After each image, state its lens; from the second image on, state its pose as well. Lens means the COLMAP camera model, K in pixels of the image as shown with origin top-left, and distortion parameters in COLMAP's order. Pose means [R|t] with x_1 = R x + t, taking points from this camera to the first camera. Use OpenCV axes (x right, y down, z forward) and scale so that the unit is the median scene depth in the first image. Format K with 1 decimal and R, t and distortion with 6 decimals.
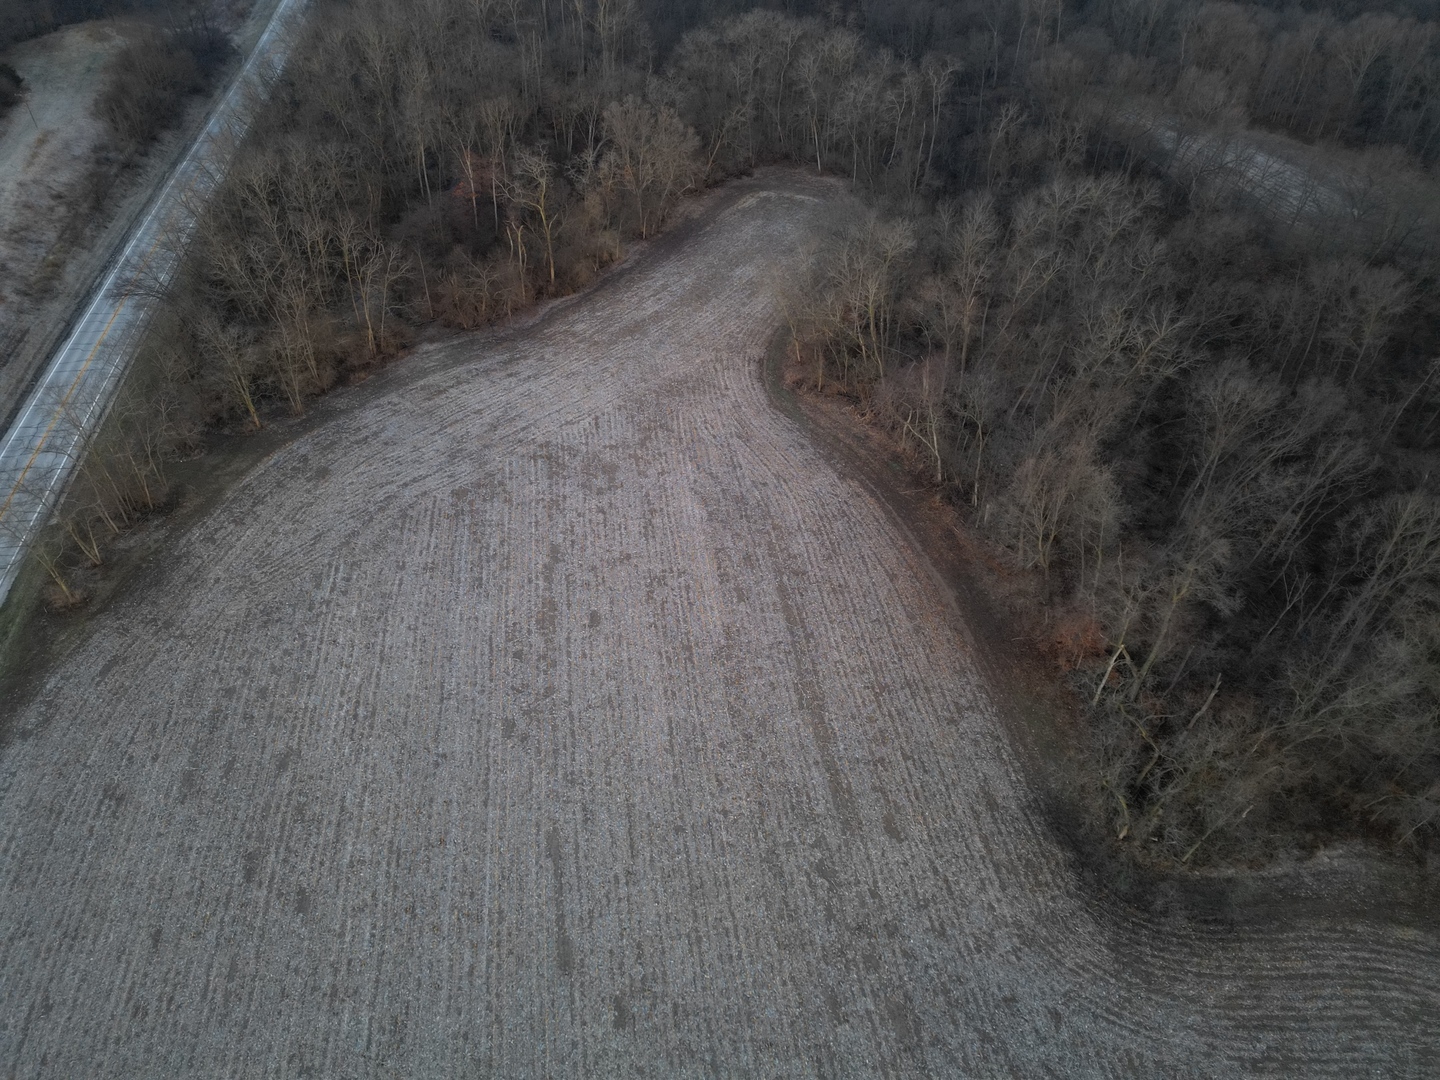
lens RADIAL K [[993.5, 0, 725.9], [0, 993.5, 542.4], [0, 0, 1]] dist [0.089111, -0.081067]
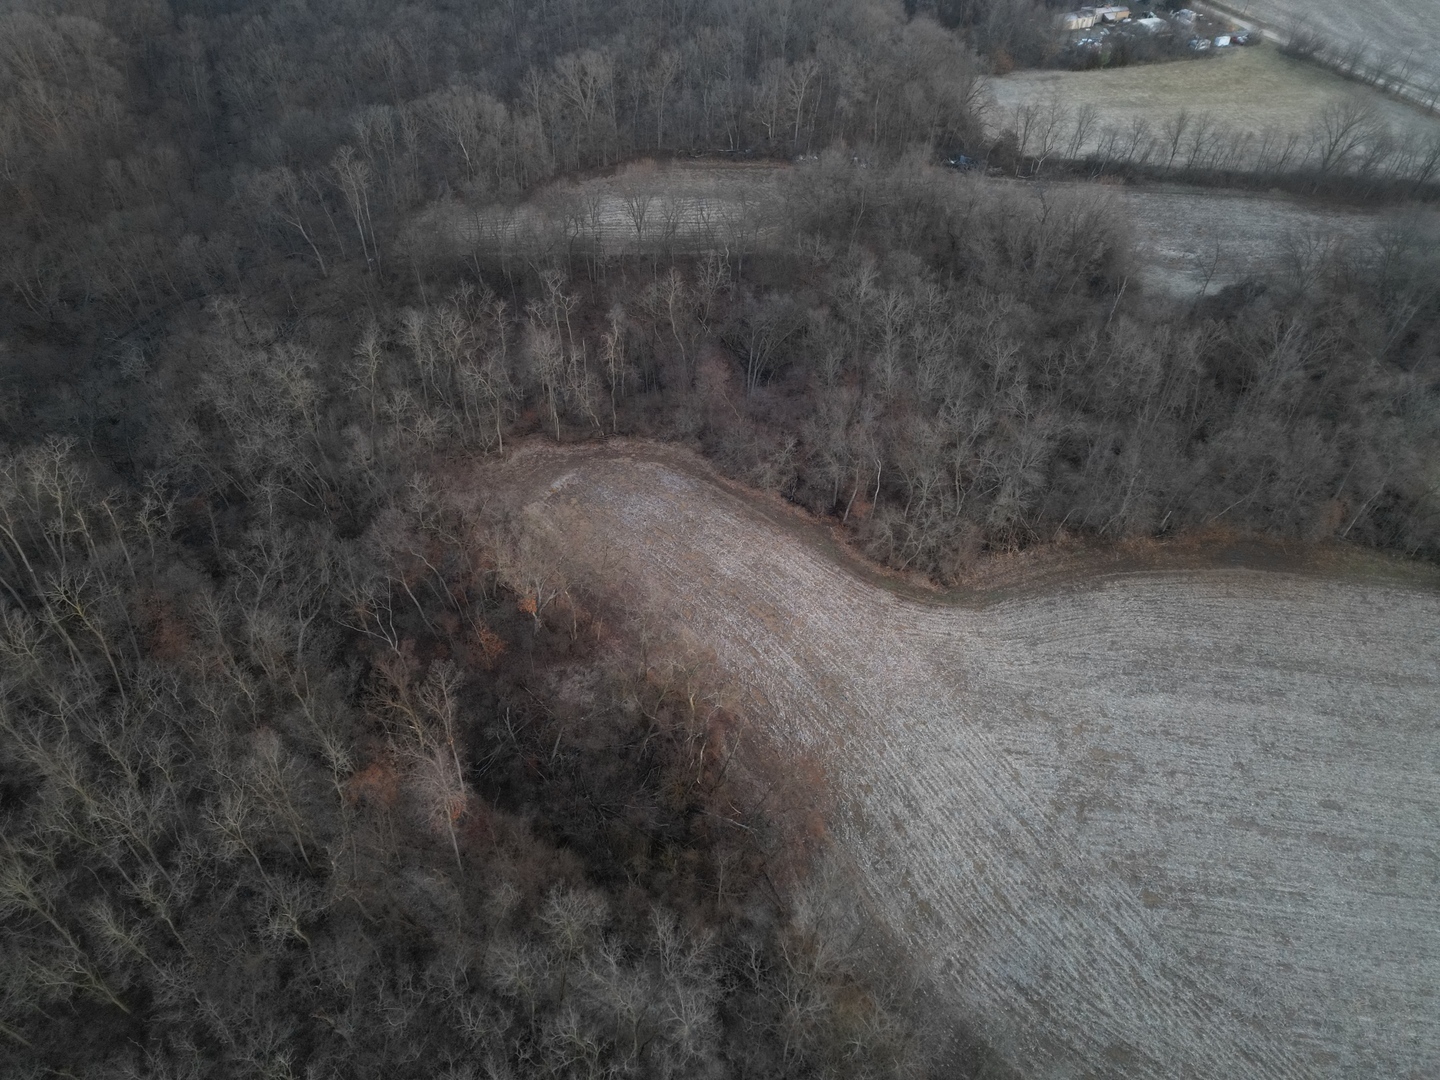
lens RADIAL K [[993.5, 0, 725.9], [0, 993.5, 542.4], [0, 0, 1]] dist [0.089111, -0.081067]
pose [[0.270777, -0.695120, 0.665949, -0.718738], [0.643579, 0.645181, 0.411762, -0.839490], [-0.715882, 0.317095, 0.622064, 0.573025]]
